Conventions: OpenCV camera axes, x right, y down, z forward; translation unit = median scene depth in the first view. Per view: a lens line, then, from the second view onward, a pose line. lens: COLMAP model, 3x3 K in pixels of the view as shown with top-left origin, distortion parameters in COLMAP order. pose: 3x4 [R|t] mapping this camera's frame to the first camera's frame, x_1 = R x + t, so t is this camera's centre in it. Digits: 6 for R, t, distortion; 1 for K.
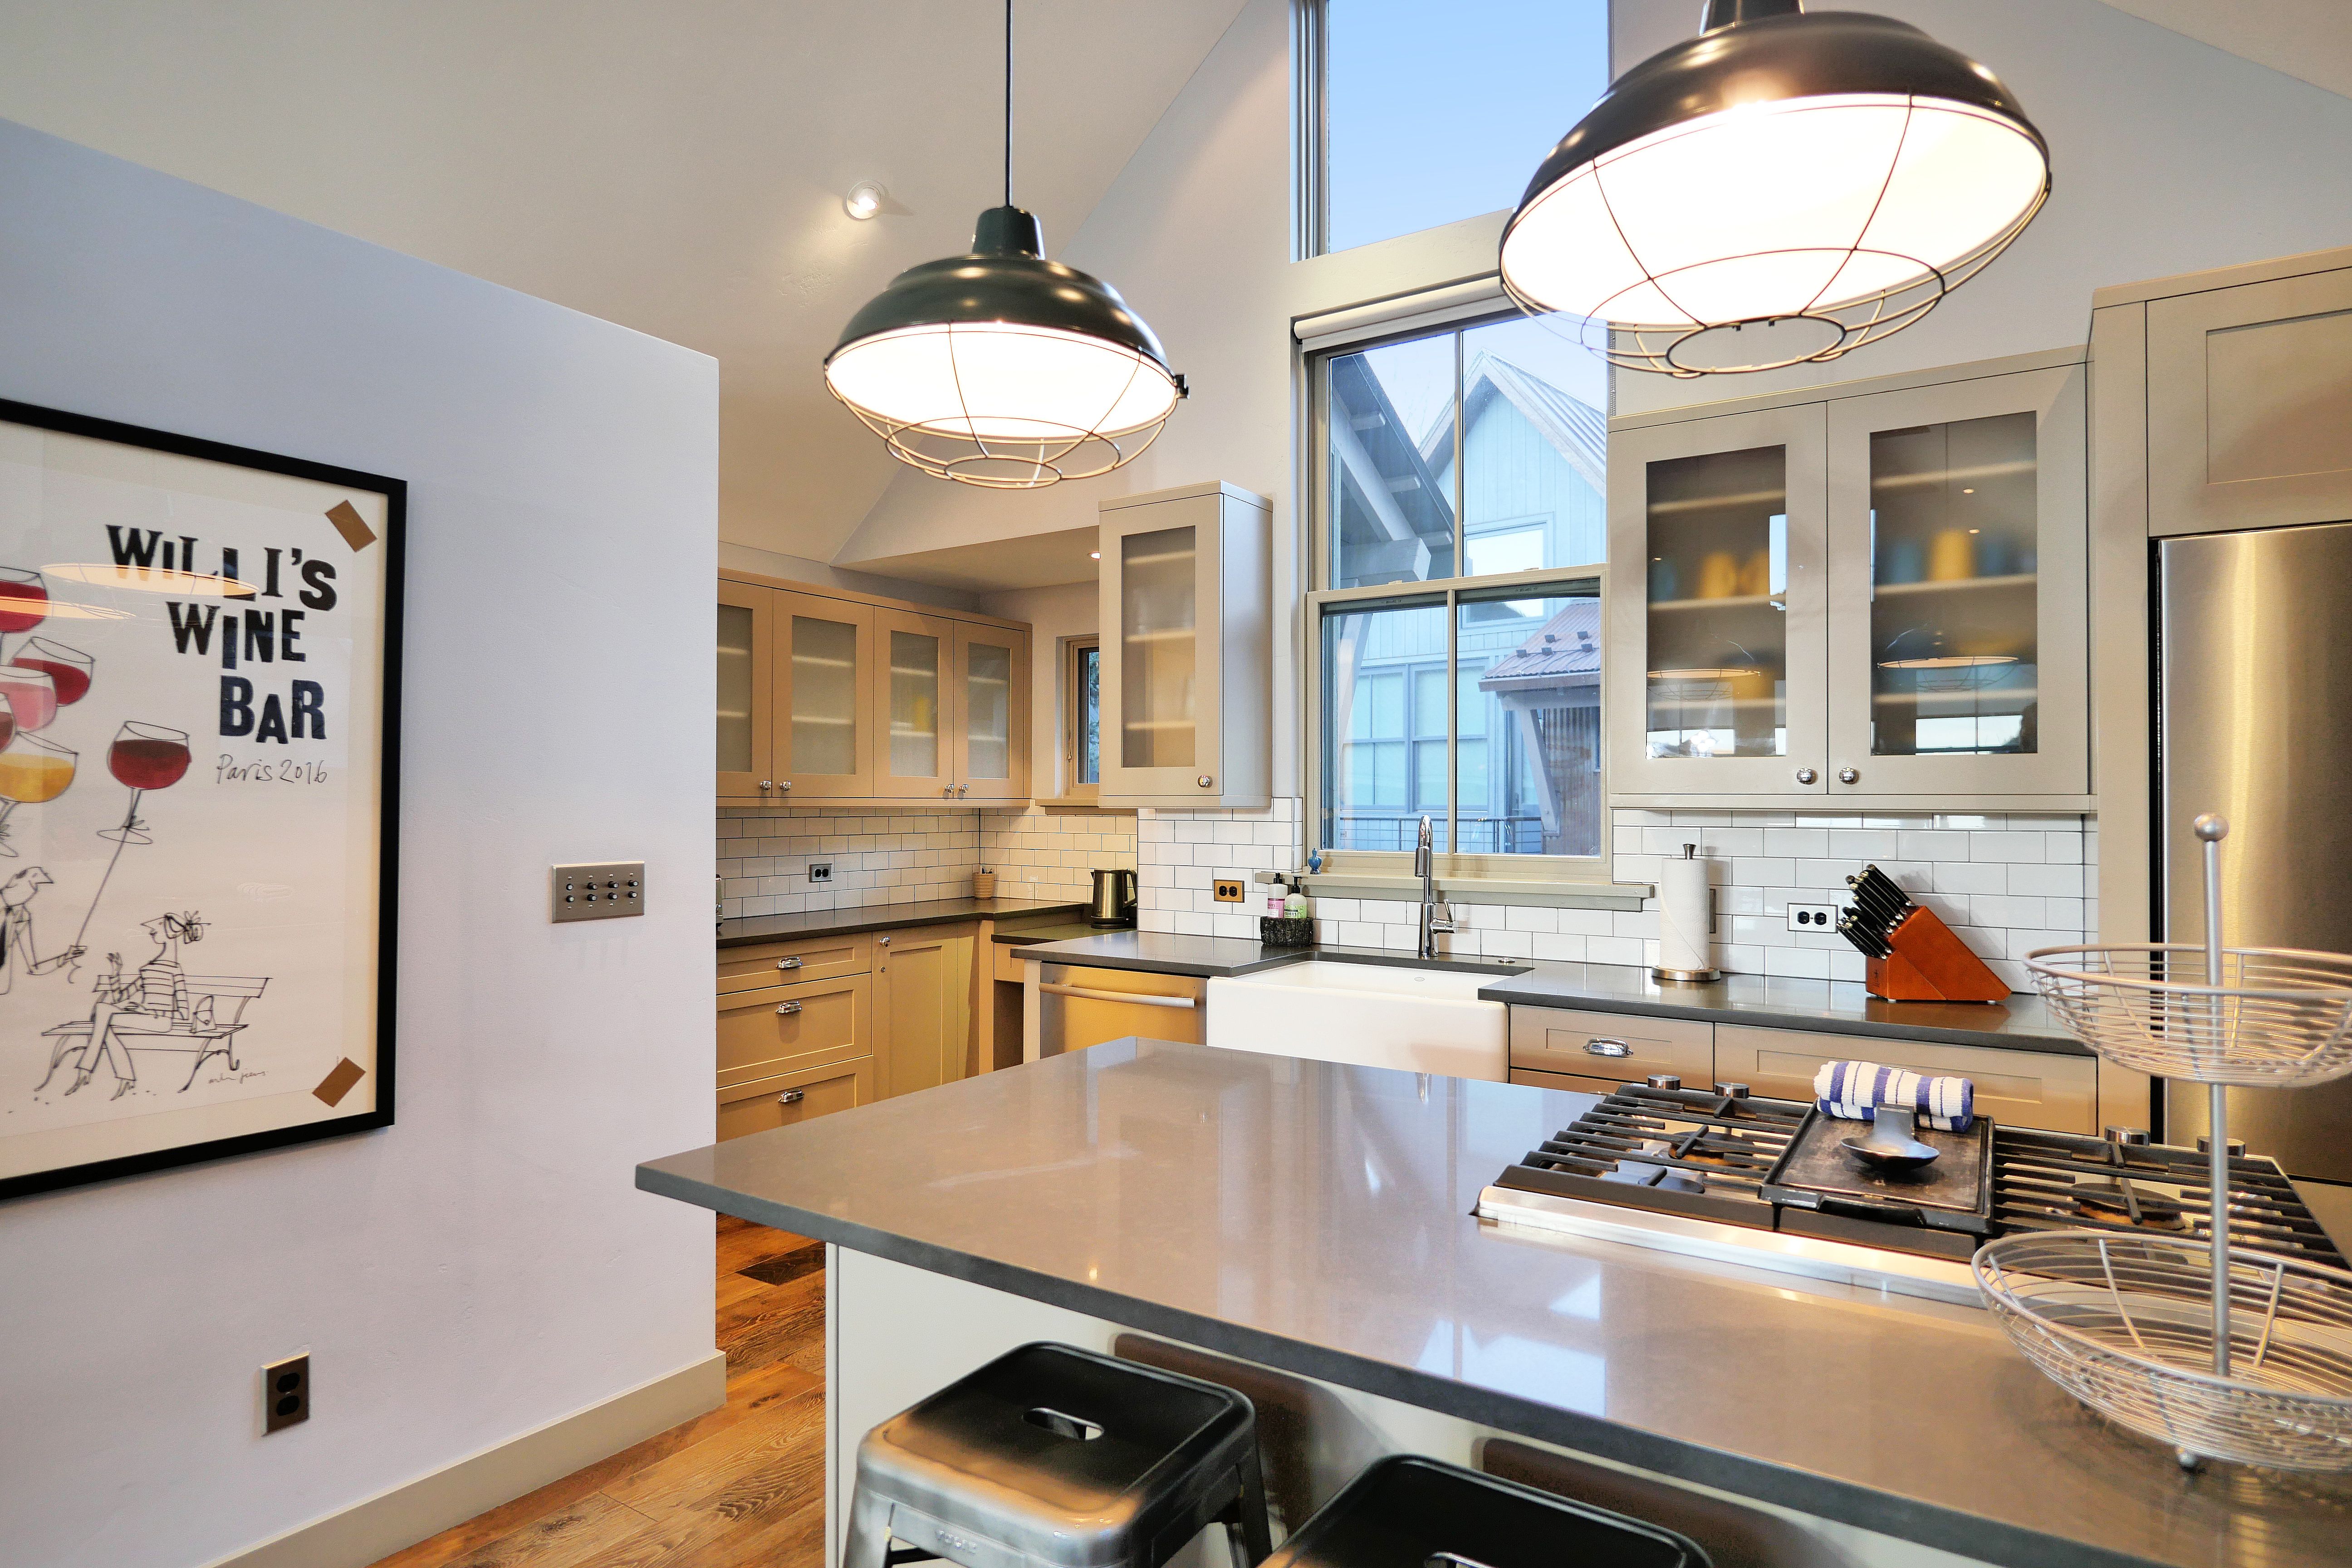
lens RADIAL K [[1251.8, 0, 1233.6], [0, 1251.8, 766.5], [0, 0, 1]] dist [0.005045, 0.000387]
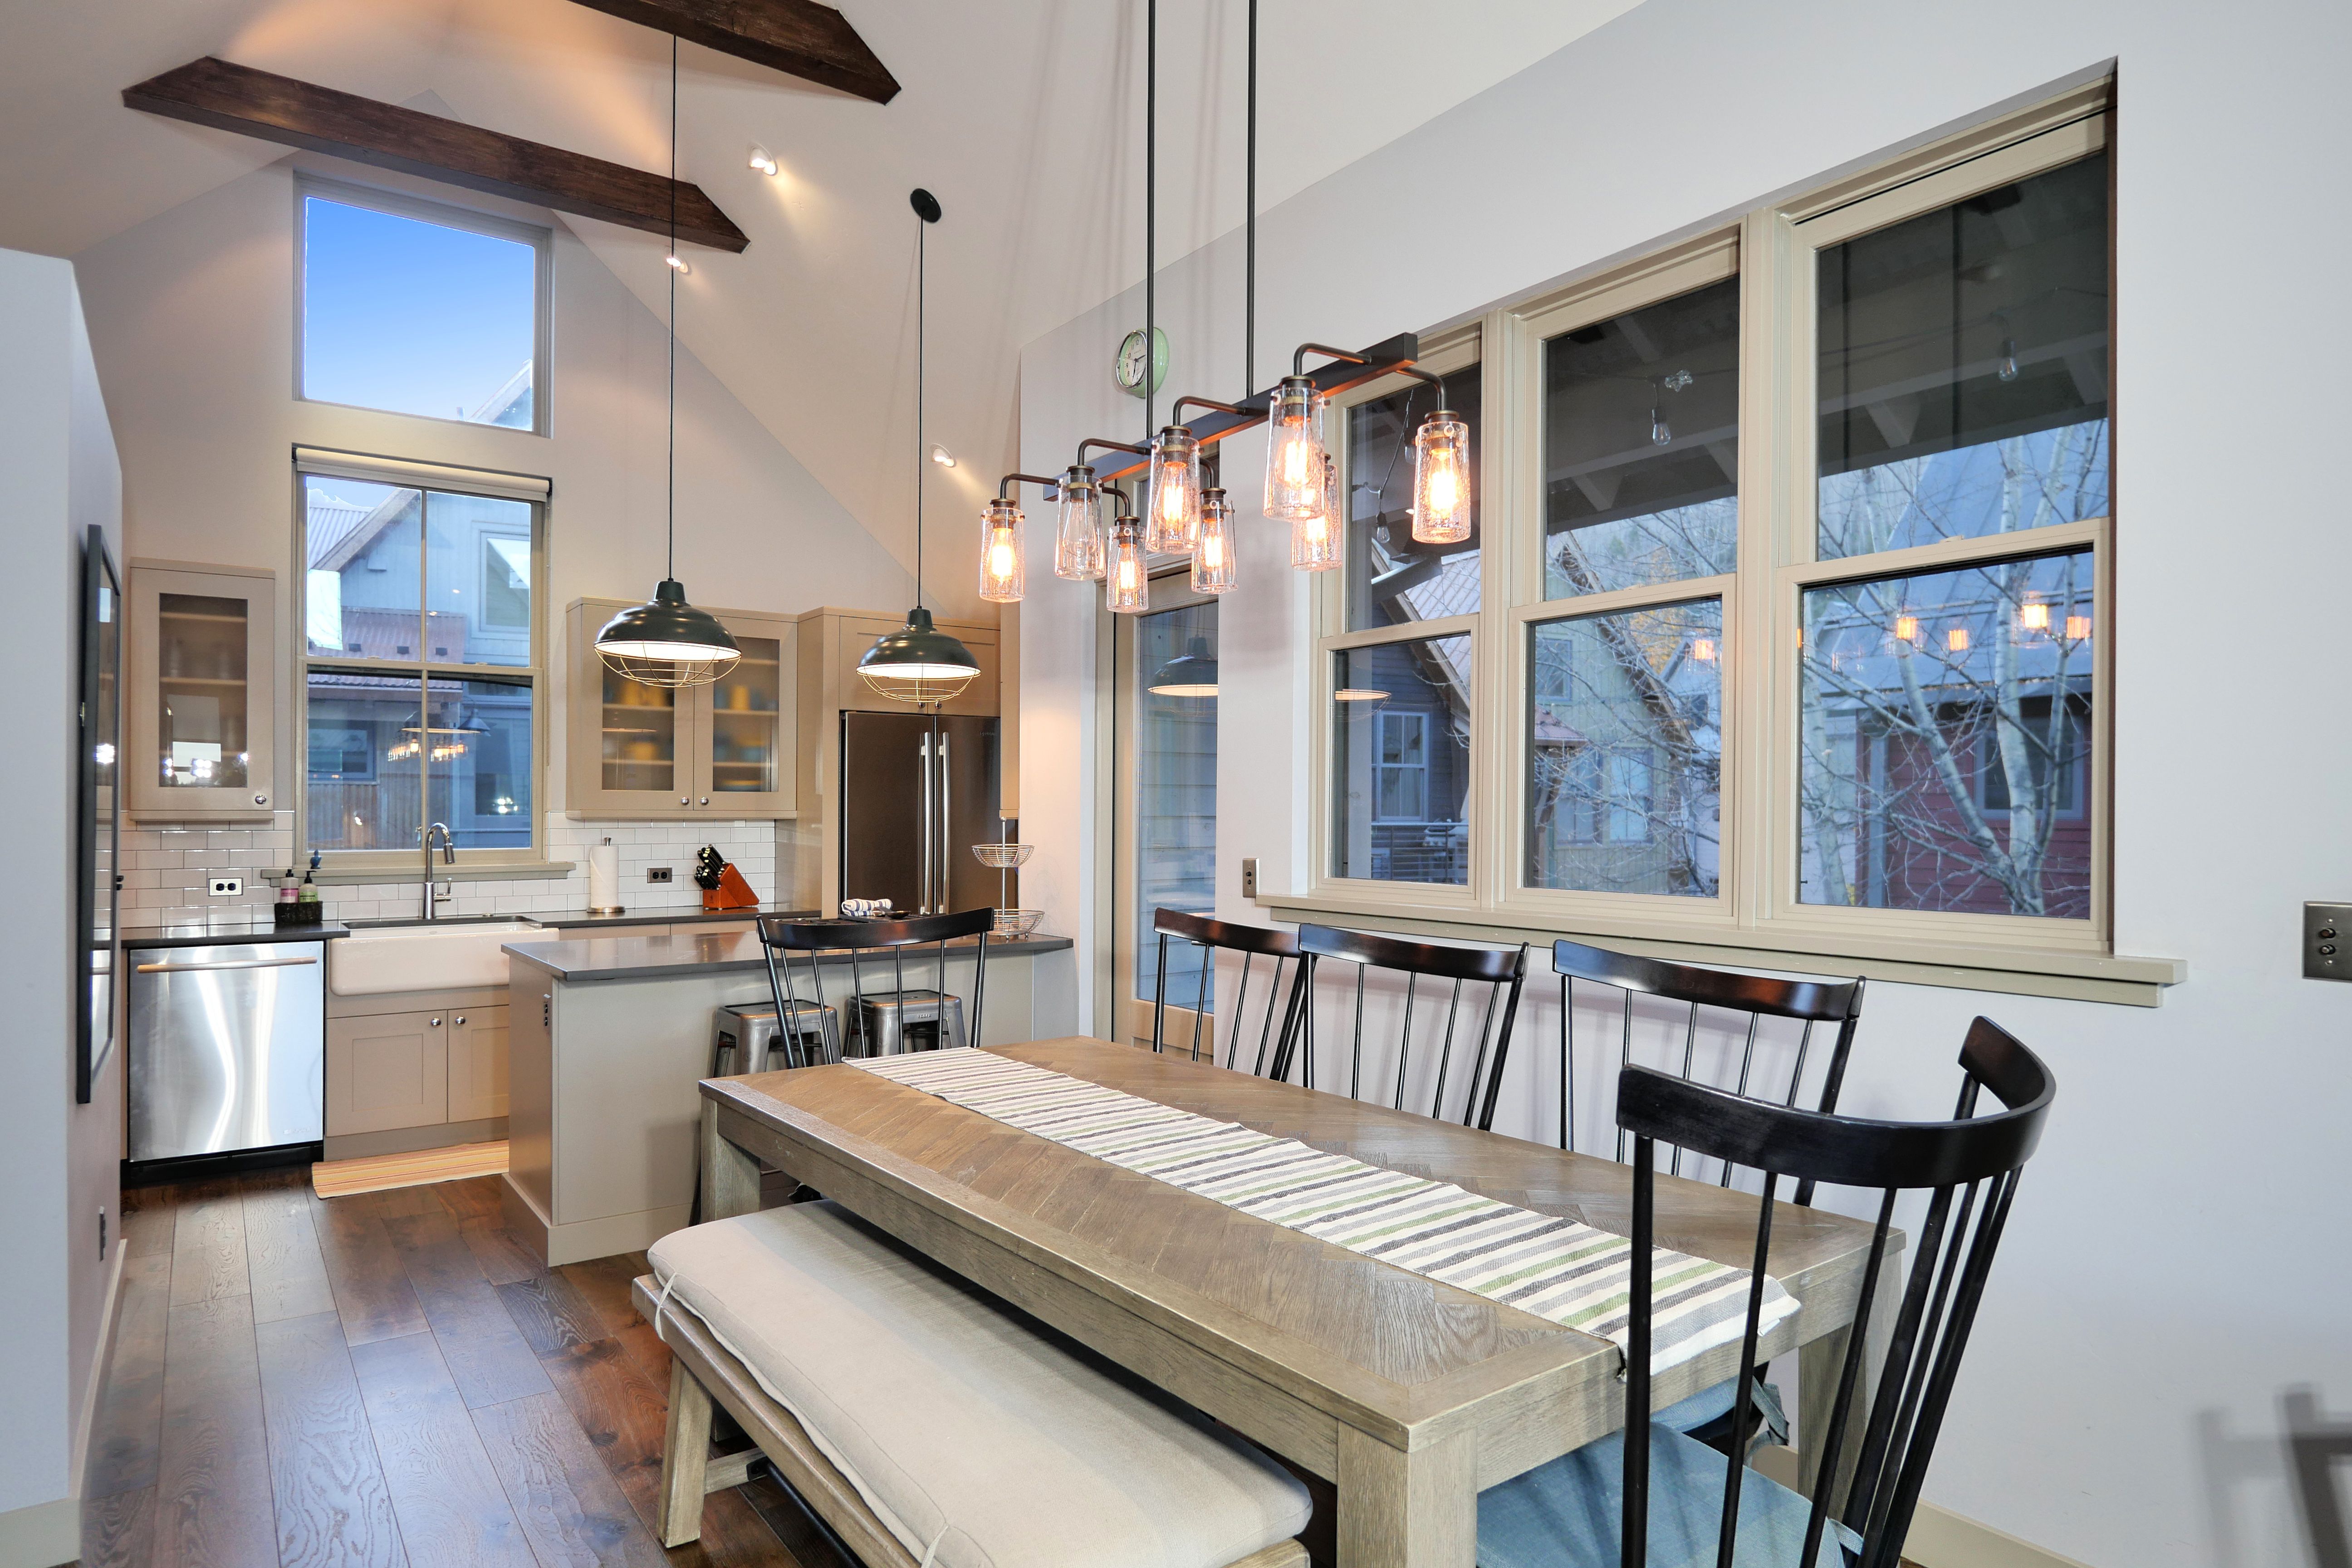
lens RADIAL K [[1305.7, 0, 1148.1], [0, 1305.7, 828.1], [0, 0, 1]] dist [-0.028573, -0.000498]
pose [[0.384788, -0.009756, 0.922954, -0.926001], [-0.023013, 0.999532, 0.020160, -0.006530], [-0.922718, -0.028997, 0.384383, -0.376118]]
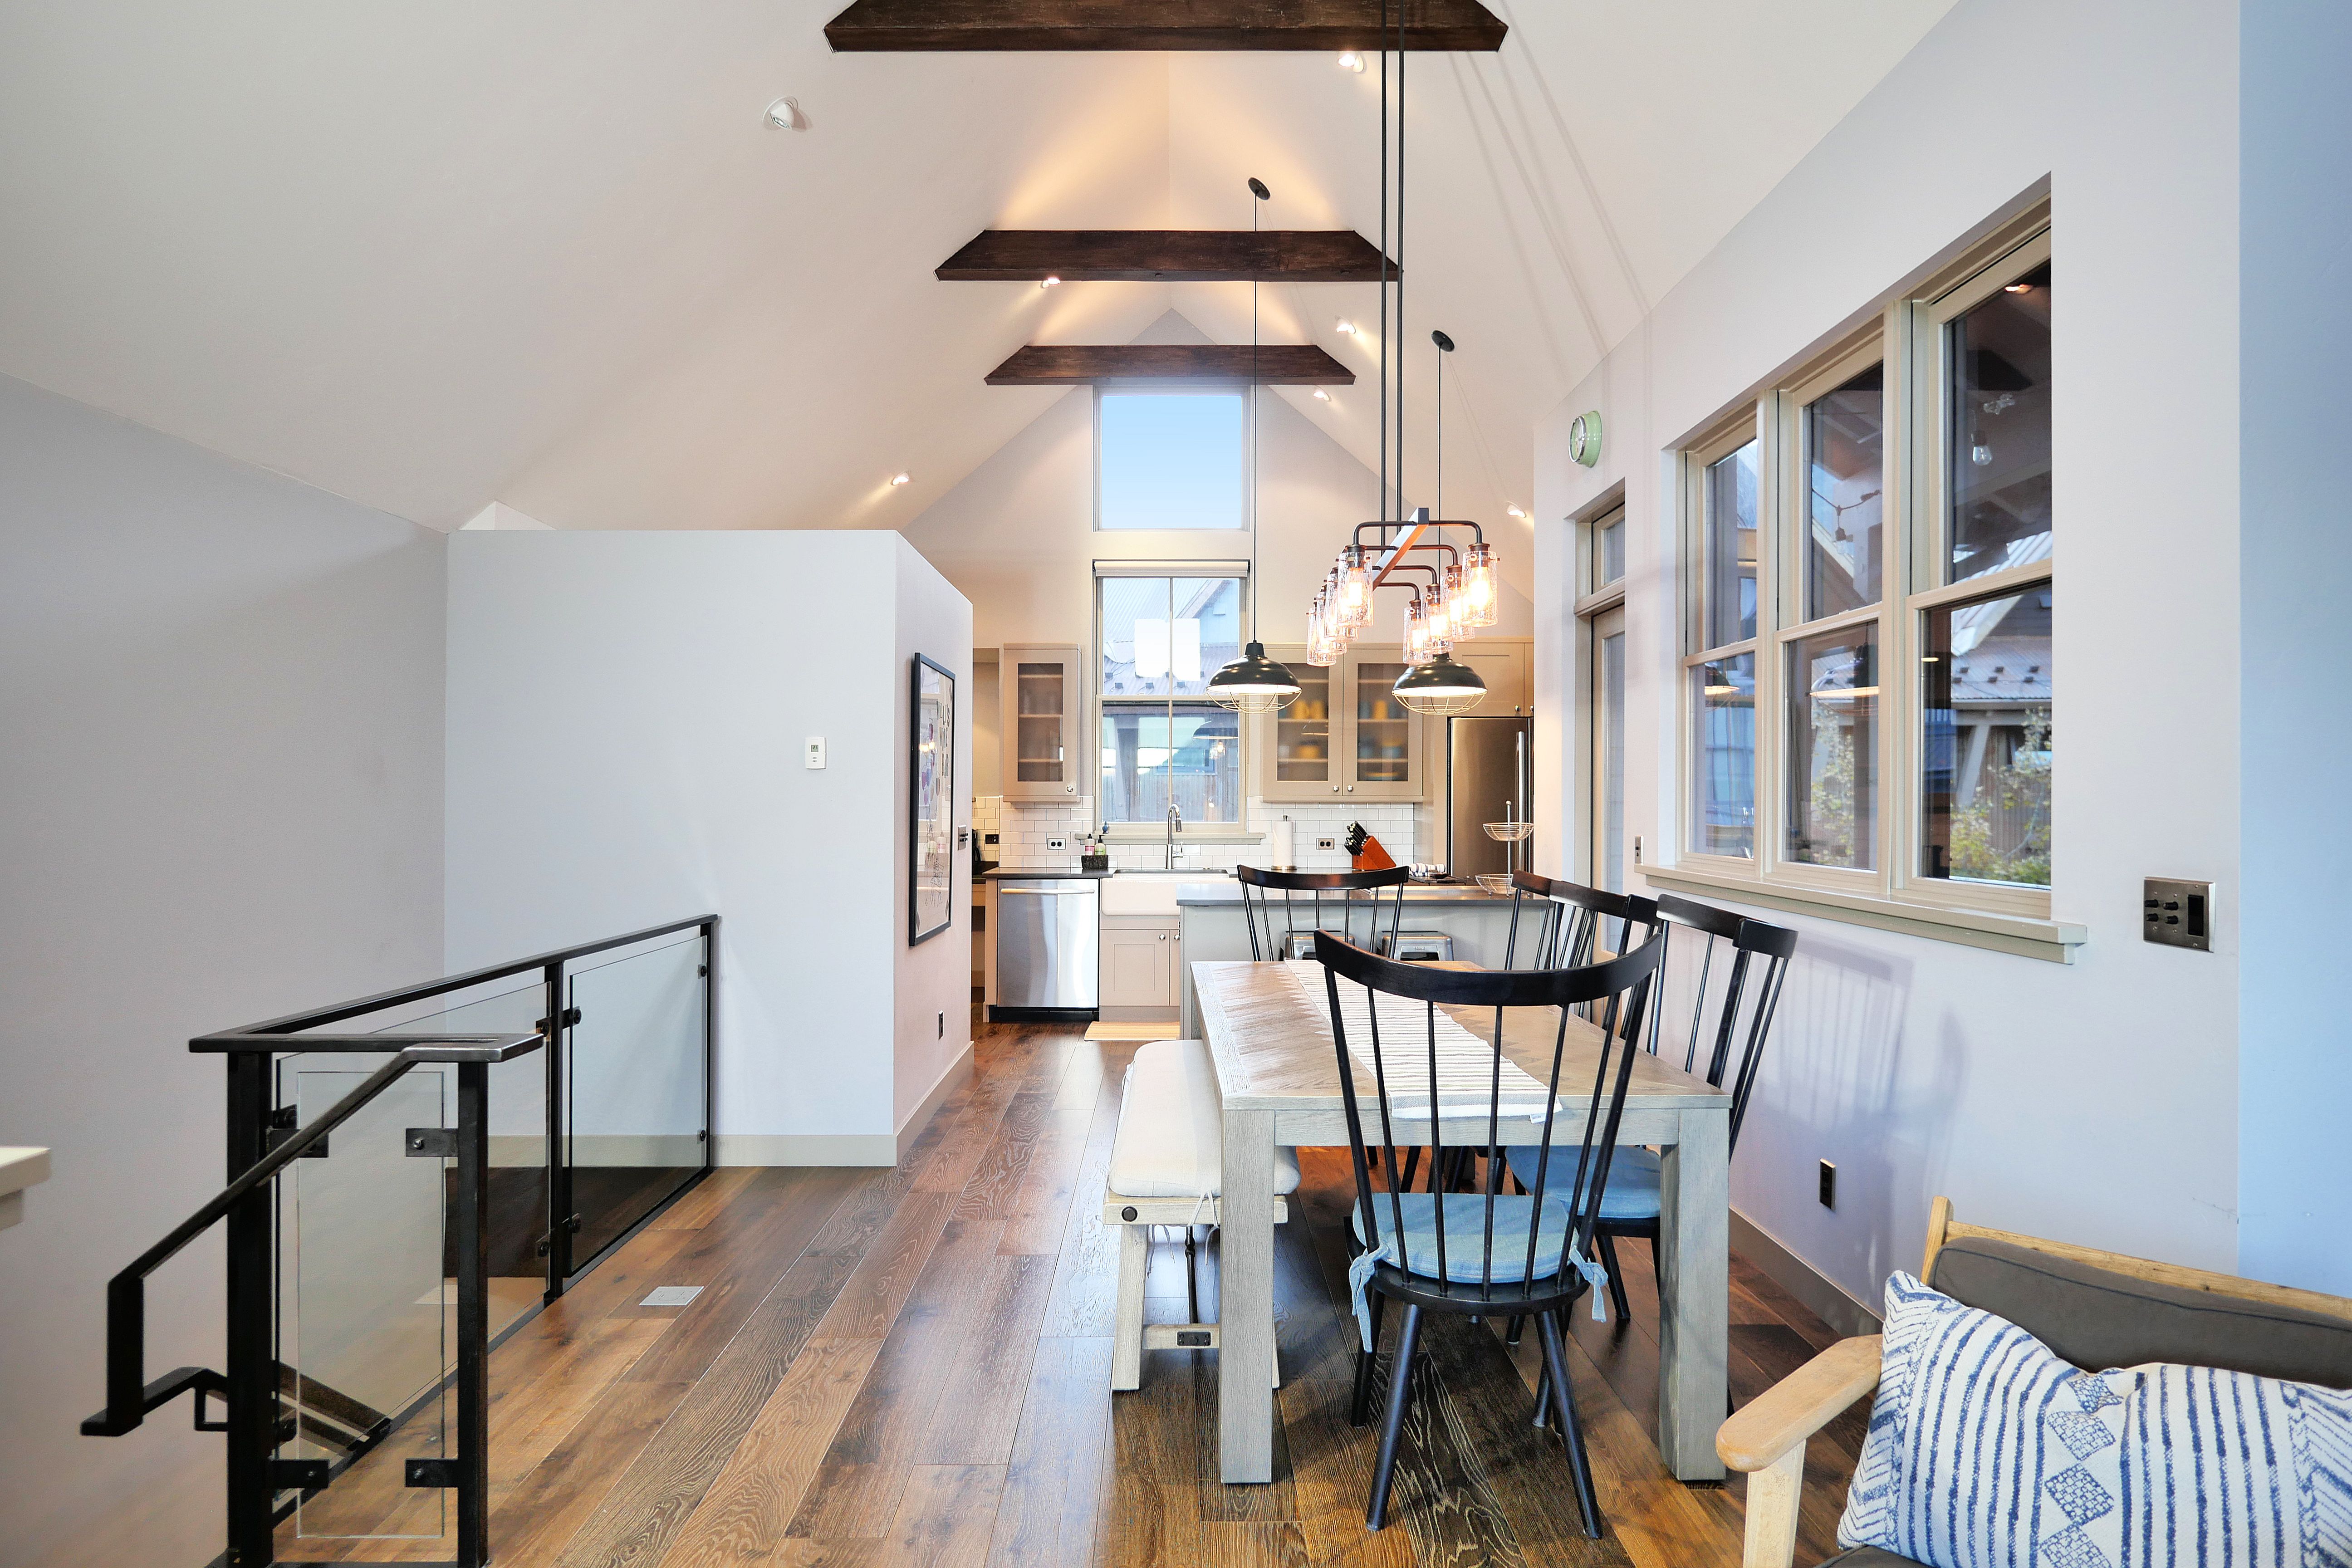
lens RADIAL K [[1251.8, 0, 1169.9], [0, 1251.8, 786.5], [0, 0, 1]] dist [0.005045, 0.000387]
pose [[0.853791, 0.005695, 0.520584, -0.981225], [-0.014311, 0.999819, 0.012534, -0.020623], [-0.520419, -0.018152, 0.853718, -0.870603]]
